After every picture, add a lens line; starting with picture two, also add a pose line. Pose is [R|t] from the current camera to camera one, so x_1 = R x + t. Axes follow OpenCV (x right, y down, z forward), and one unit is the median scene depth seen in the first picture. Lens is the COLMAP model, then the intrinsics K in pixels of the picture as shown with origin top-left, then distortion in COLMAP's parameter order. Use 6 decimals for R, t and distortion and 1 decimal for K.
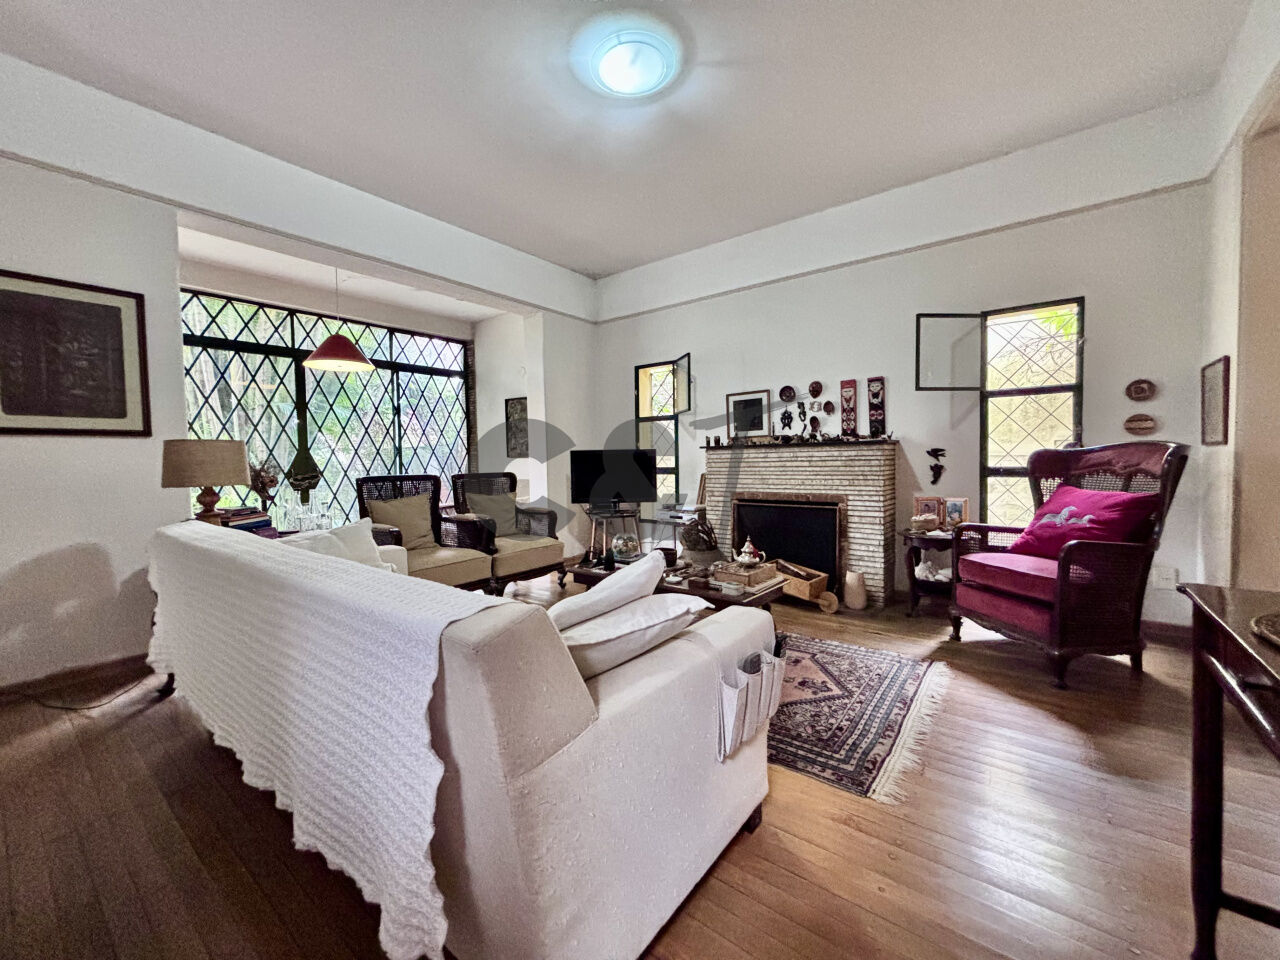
lens RADIAL K [[519.9, 0, 652.7], [0, 519.9, 473.6], [0, 0, 1]] dist [0.000358, 0.001623]
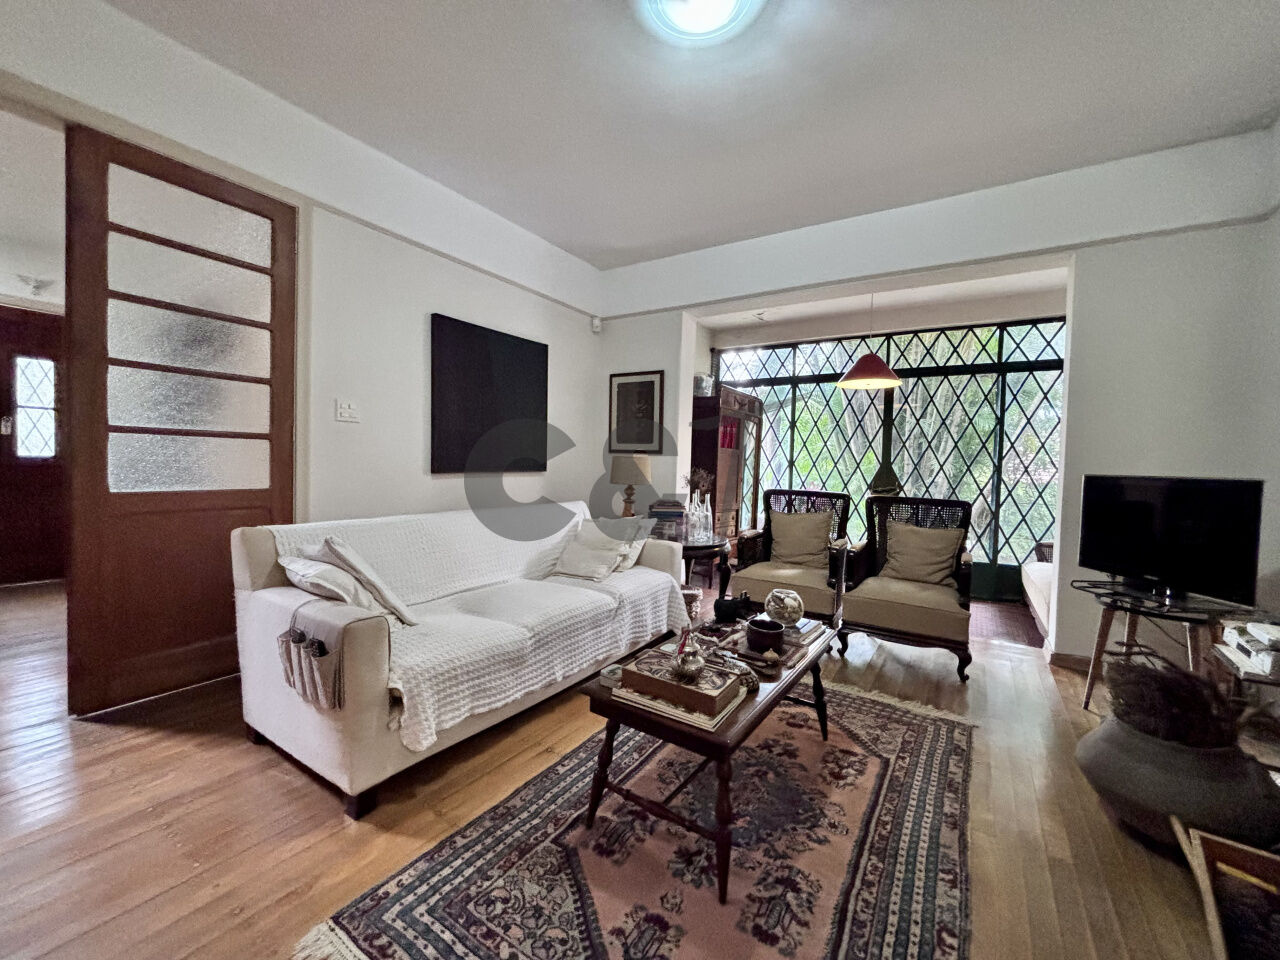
lens RADIAL K [[519.9, 0, 638.1], [0, 519.9, 483.5], [0, 0, 1]] dist [0.000358, 0.001623]
pose [[0.060785, 0.061060, -0.996281, 0.496215], [-0.064445, 0.996285, 0.057129, -0.046526], [0.996068, 0.060733, 0.064495, 0.575122]]
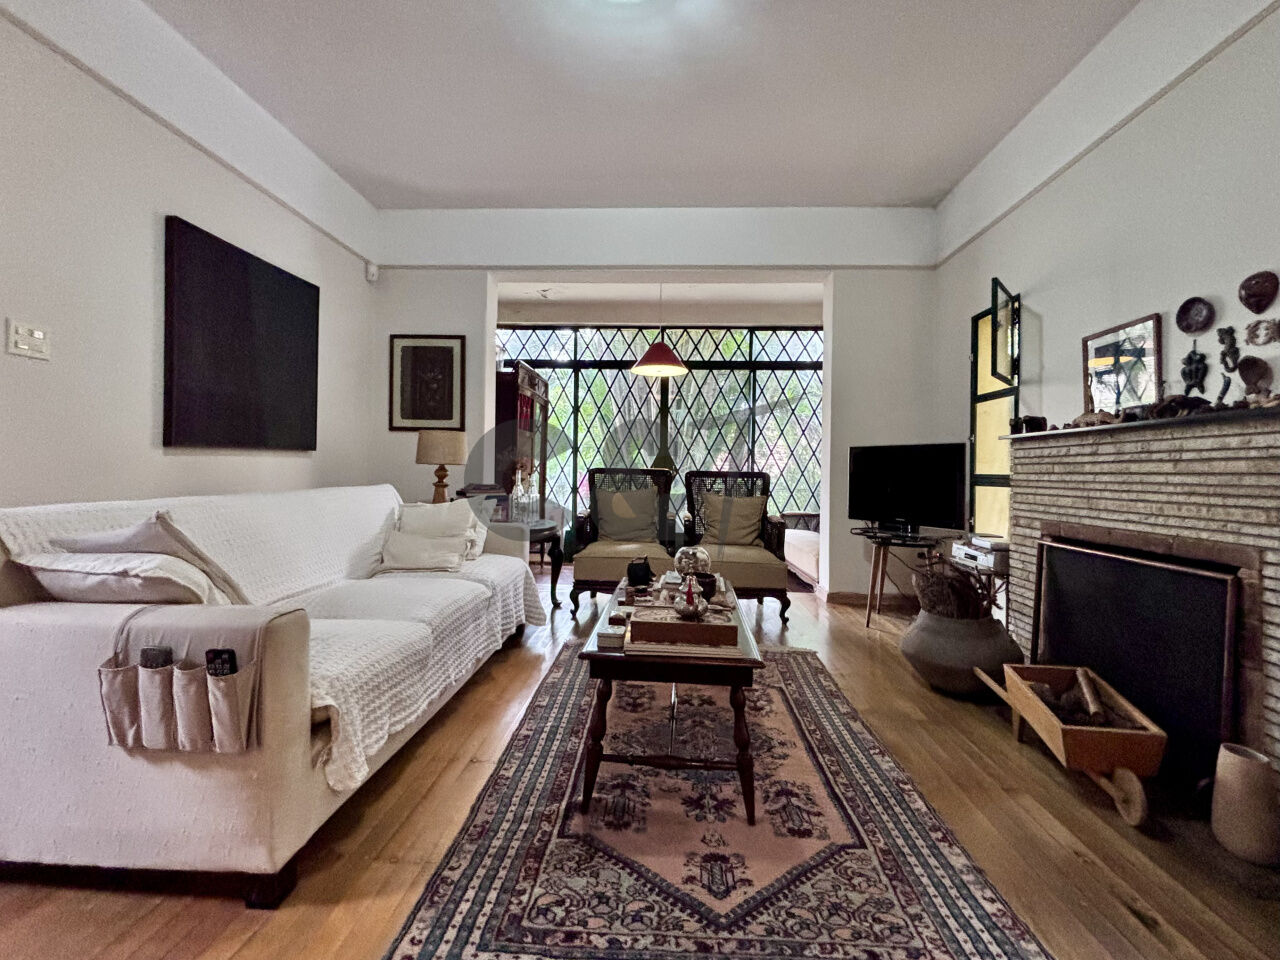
lens RADIAL K [[572.0, 0, 644.2], [0, 572.0, 469.0], [0, 0, 1]] dist [0.001104, -0.002579]
pose [[0.555690, 0.025704, -0.830992, 0.451931], [-0.055442, 0.998443, -0.006191, 0.009804], [0.829539, 0.049512, 0.556250, 0.373816]]
